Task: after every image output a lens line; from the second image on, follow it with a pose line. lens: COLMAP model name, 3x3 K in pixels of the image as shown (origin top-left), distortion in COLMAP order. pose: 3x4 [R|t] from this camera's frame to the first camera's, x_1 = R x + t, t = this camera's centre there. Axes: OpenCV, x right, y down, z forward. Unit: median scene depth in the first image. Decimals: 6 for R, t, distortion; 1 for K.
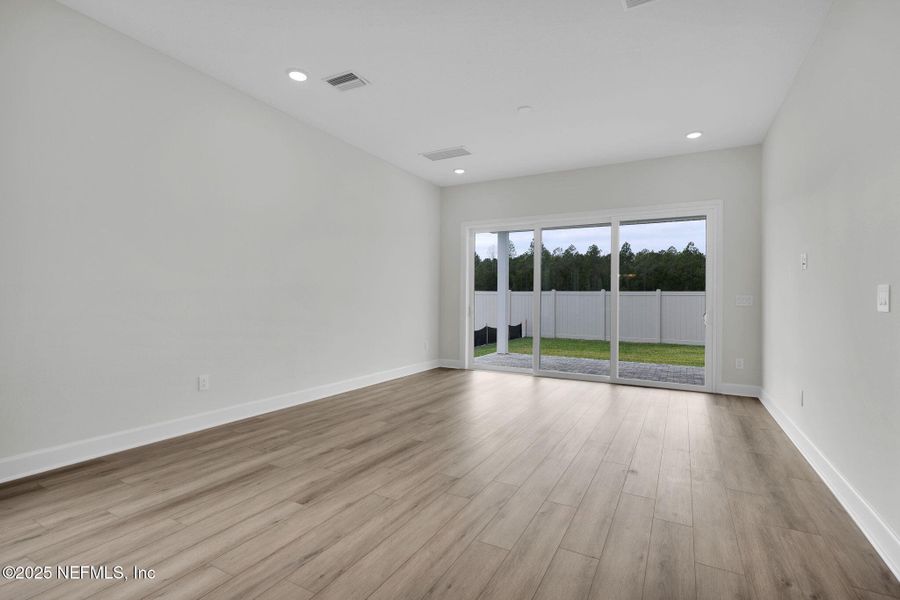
lens RADIAL K [[428.8, 0, 457.0], [0, 428.8, 292.1], [0, 0, 1]] dist [0.003903, 0.000612]
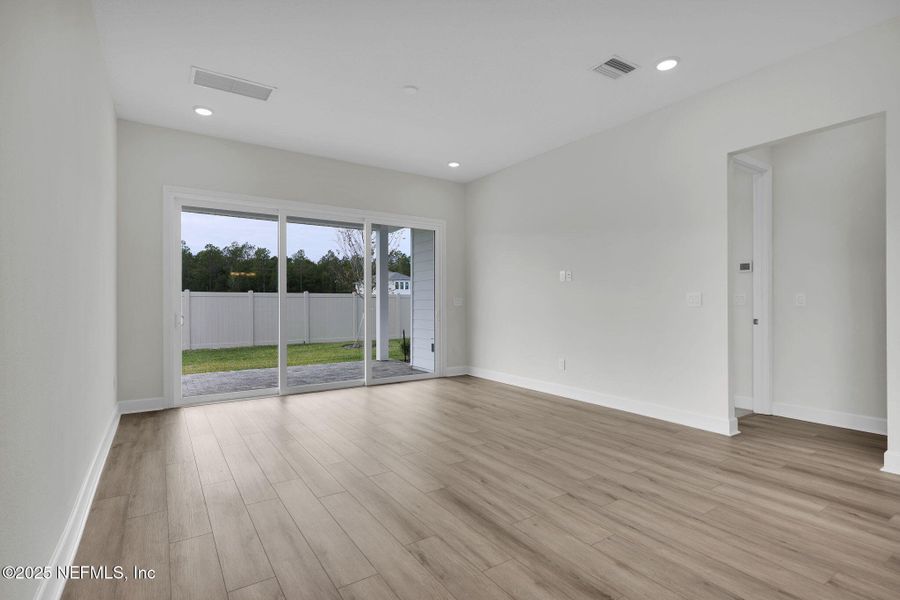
lens RADIAL K [[437.0, 0, 442.4], [0, 437.0, 300.1], [0, 0, 1]] dist [0.003724, -0.000355]
pose [[0.475183, -0.008866, 0.879842, -0.419648], [-0.005288, 0.999902, 0.012931, -0.000194], [-0.879871, -0.010797, 0.475090, 0.344120]]
